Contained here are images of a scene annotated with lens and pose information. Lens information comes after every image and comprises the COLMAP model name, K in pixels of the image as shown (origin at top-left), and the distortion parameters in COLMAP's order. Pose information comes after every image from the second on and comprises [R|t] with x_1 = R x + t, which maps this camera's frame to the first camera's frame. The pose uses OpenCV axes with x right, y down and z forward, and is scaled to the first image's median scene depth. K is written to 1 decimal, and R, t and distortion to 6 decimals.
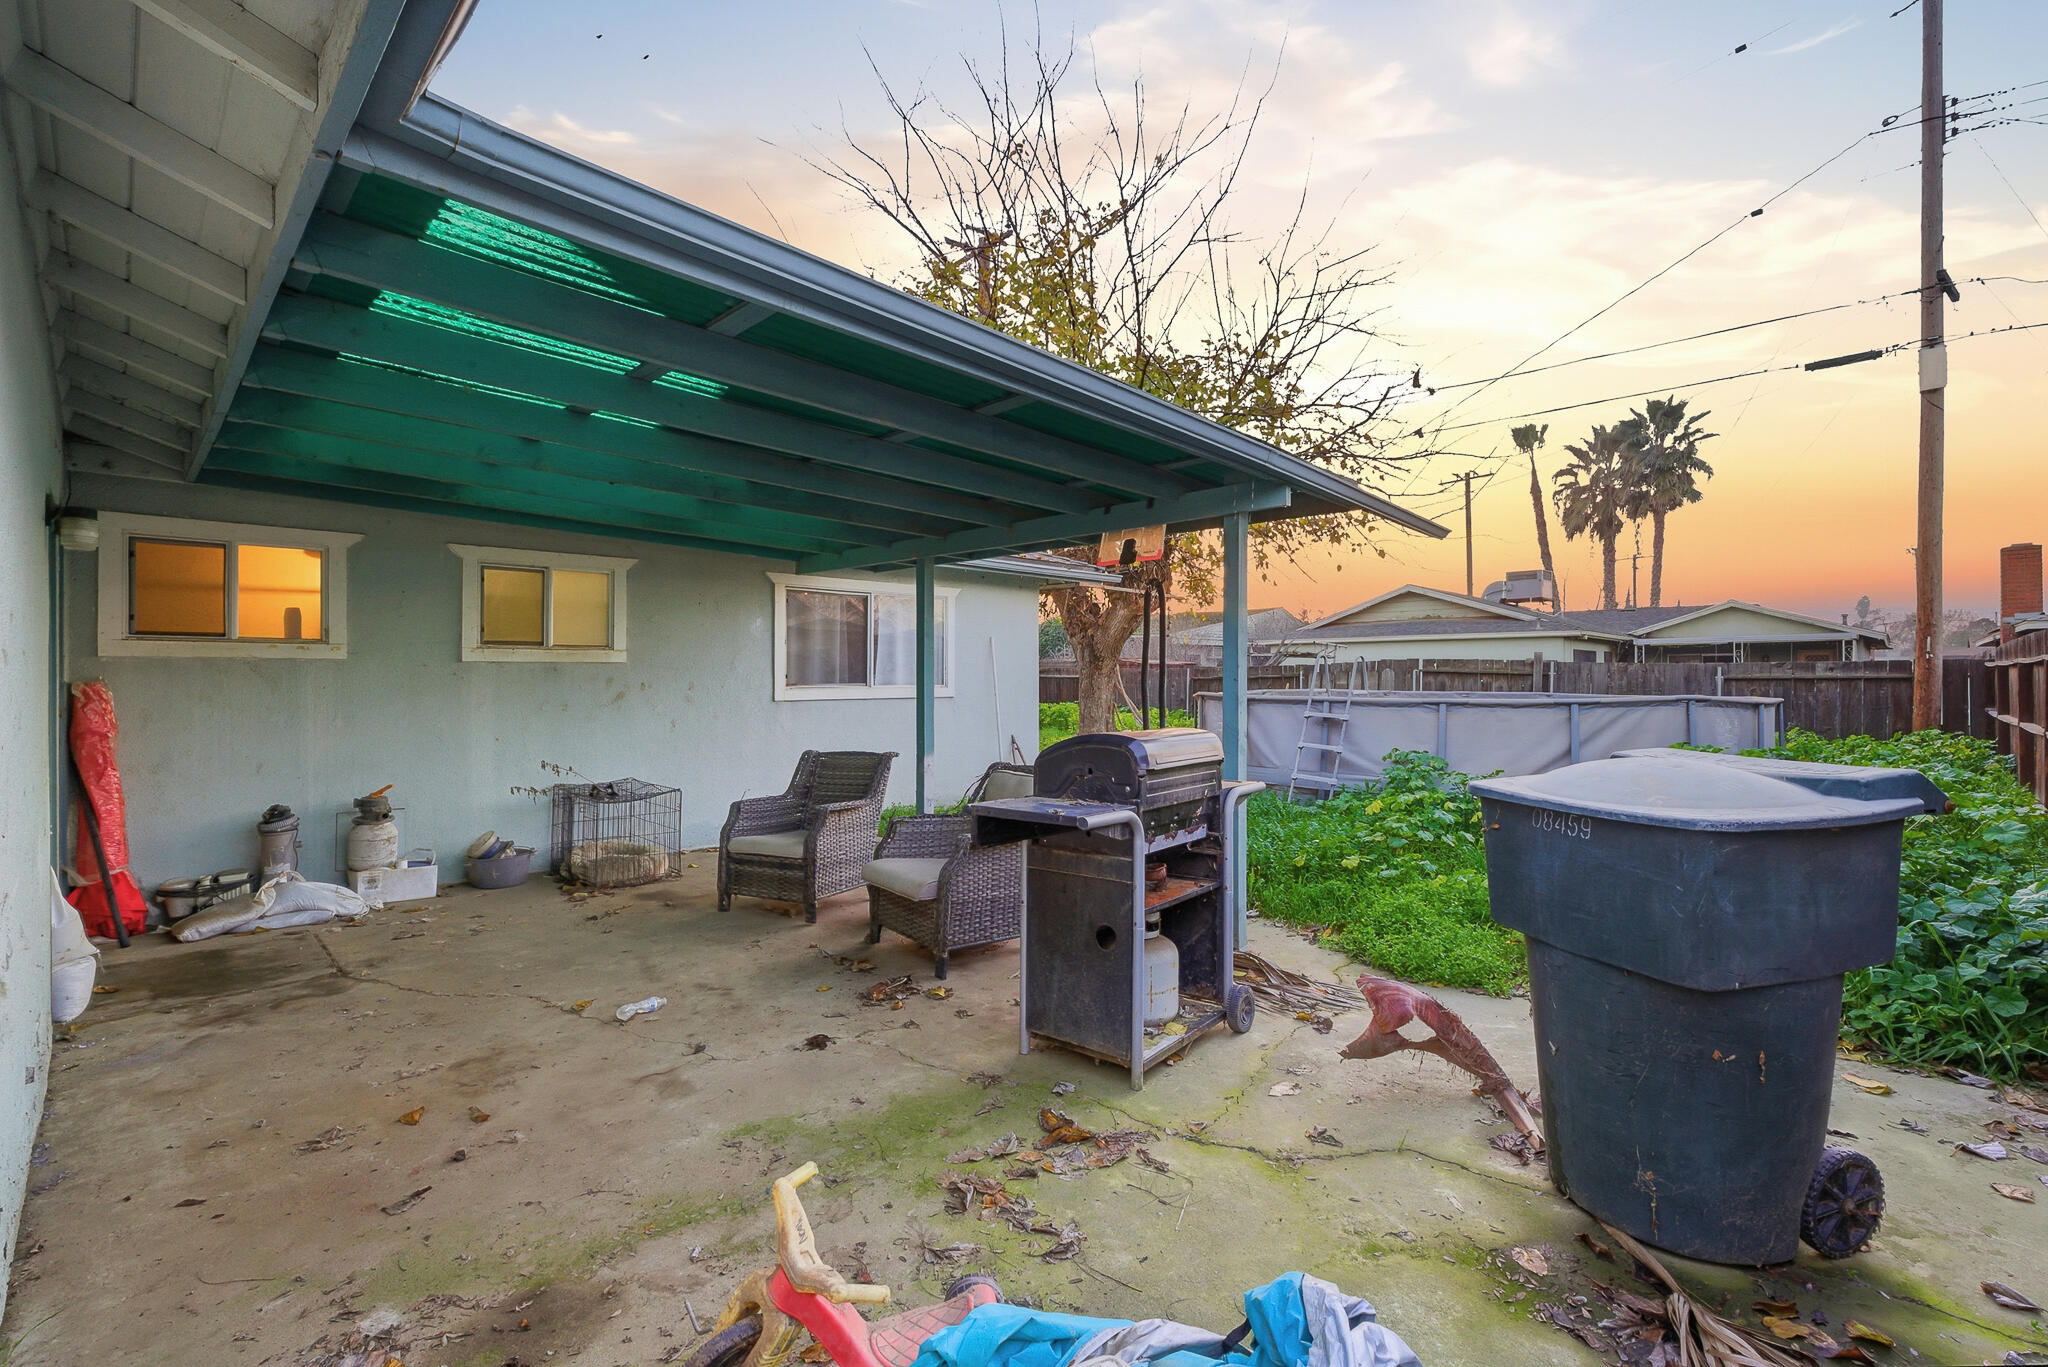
lens RADIAL K [[873.6, 0, 1029.9], [0, 873.6, 686.3], [0, 0, 1]] dist [0.004260, -0.000142]
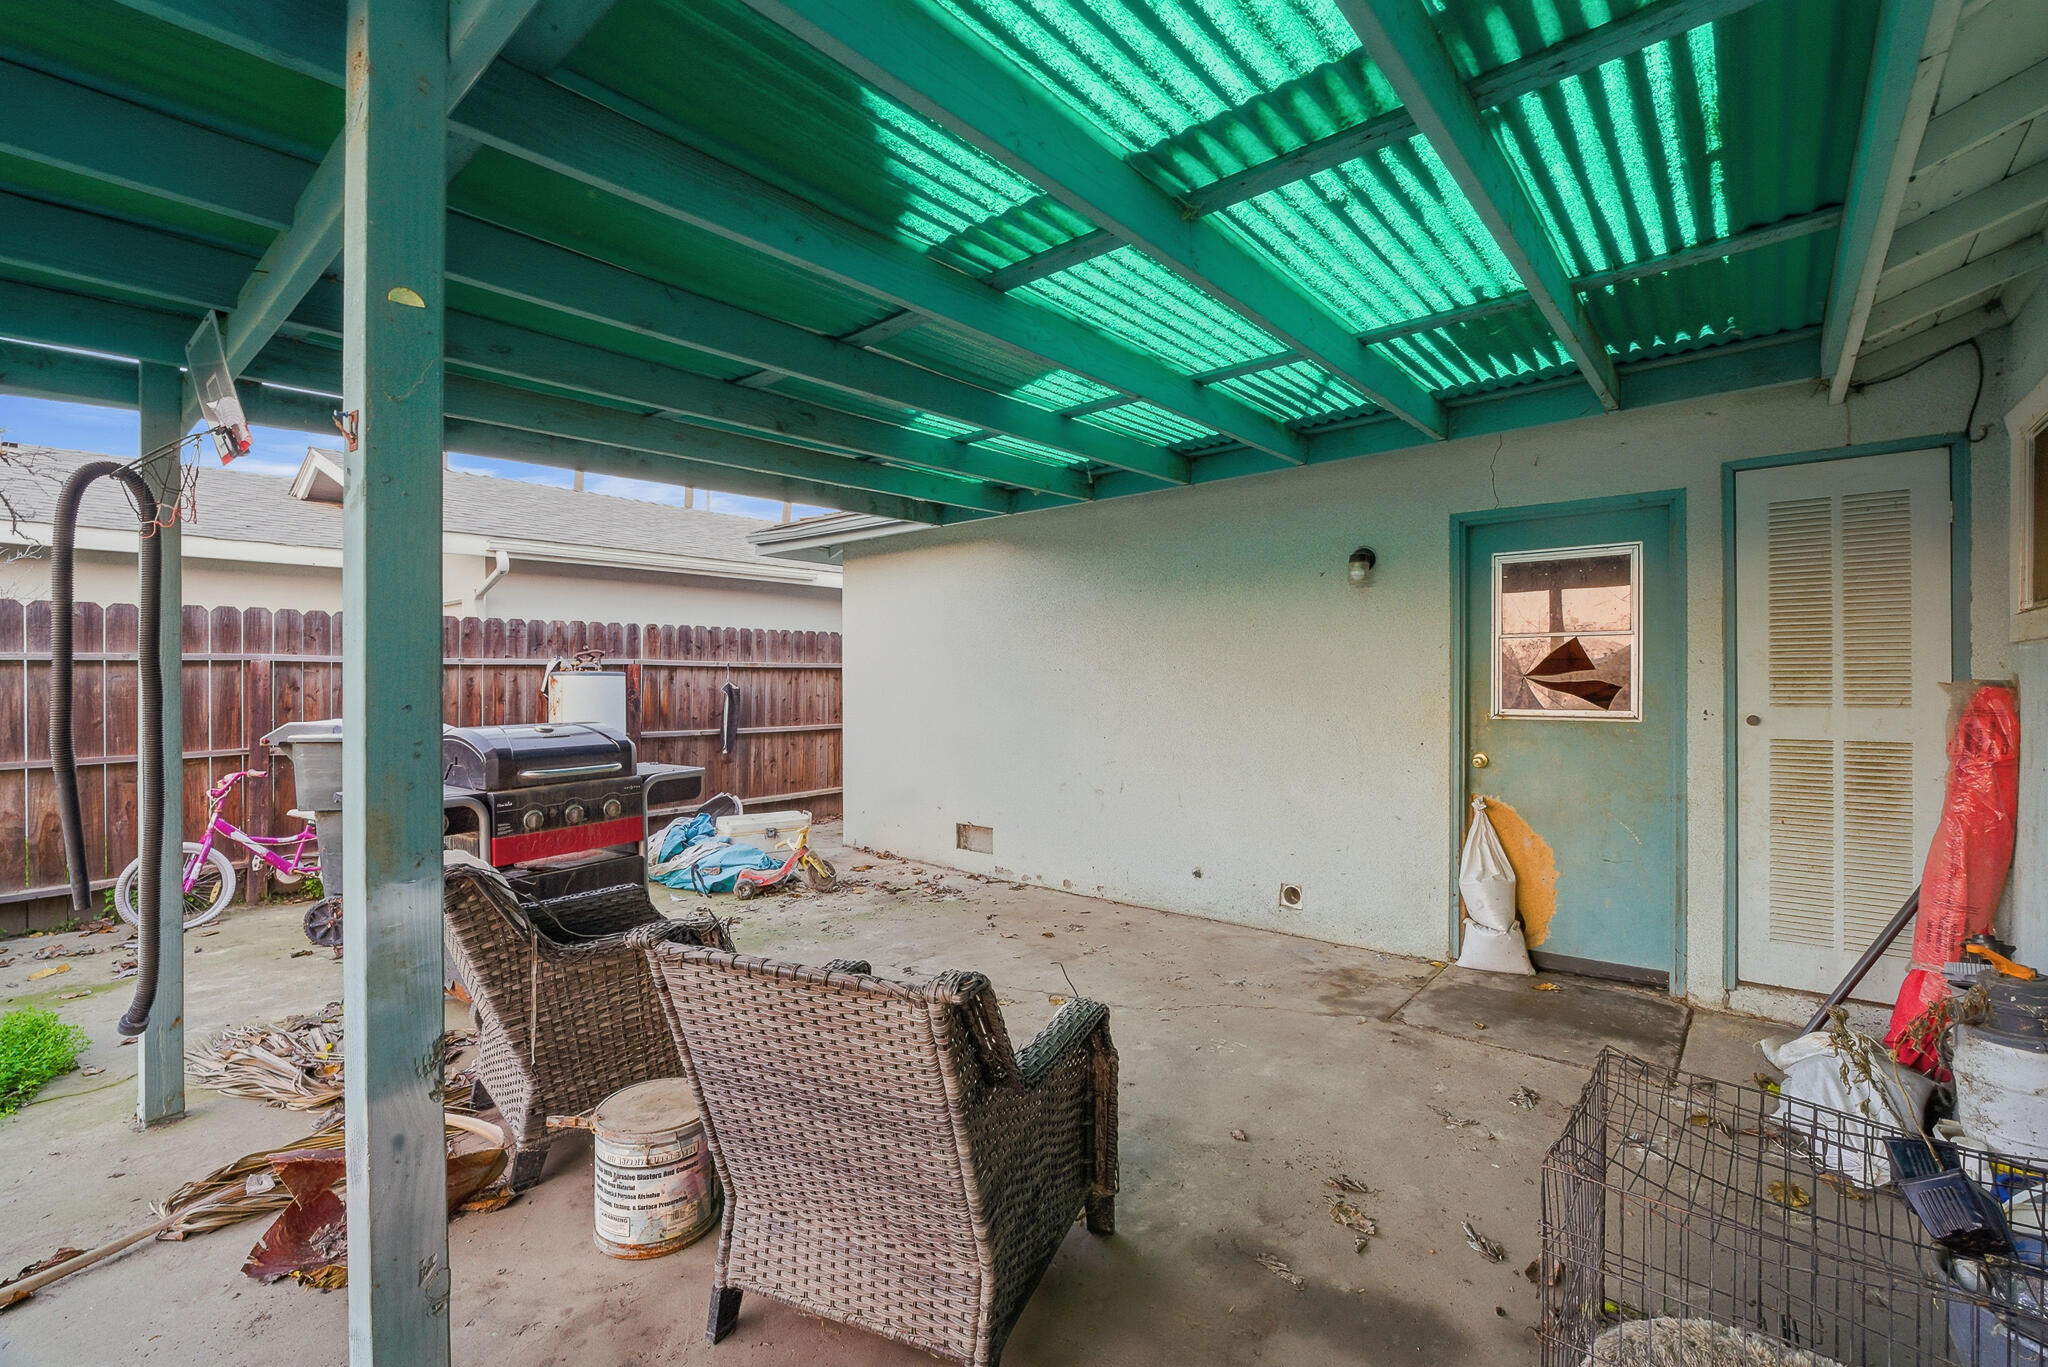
lens RADIAL K [[873.6, 0, 1021.2], [0, 873.6, 681.0], [0, 0, 1]] dist [0.004260, -0.000142]
pose [[-0.998731, 0.003428, -0.050248, -0.062214], [0.003377, 0.999994, 0.001102, -0.000344], [0.050251, 0.000931, -0.998736, 0.293456]]
